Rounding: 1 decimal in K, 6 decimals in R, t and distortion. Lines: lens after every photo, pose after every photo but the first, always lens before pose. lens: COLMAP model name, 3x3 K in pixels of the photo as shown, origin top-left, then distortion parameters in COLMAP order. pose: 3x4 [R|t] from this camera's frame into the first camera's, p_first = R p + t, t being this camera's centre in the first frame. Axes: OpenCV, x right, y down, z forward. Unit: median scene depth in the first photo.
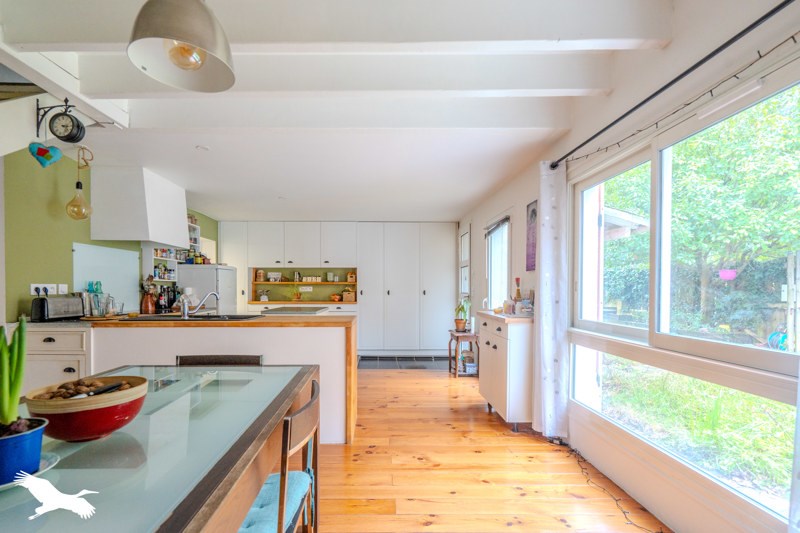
lens RADIAL K [[379.1, 0, 382.7], [0, 379.1, 295.1], [0, 0, 1]] dist [-0.001617, -0.000439]
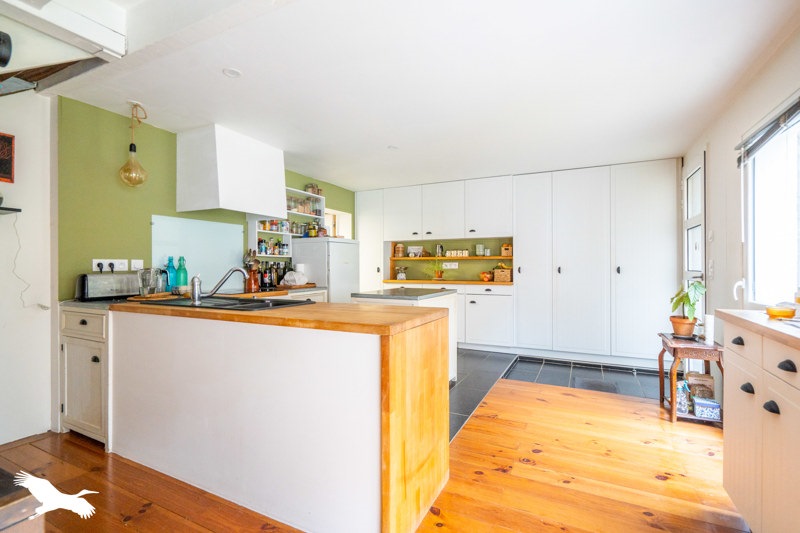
lens RADIAL K [[363.6, 0, 400.0], [0, 363.6, 266.5], [0, 0, 1]] dist [-0.001195, -0.000009]
pose [[0.882770, -0.003151, -0.469795, 0.089555], [-0.005295, 0.999847, -0.016656, -0.000493], [0.469776, 0.017191, 0.882618, 0.326764]]
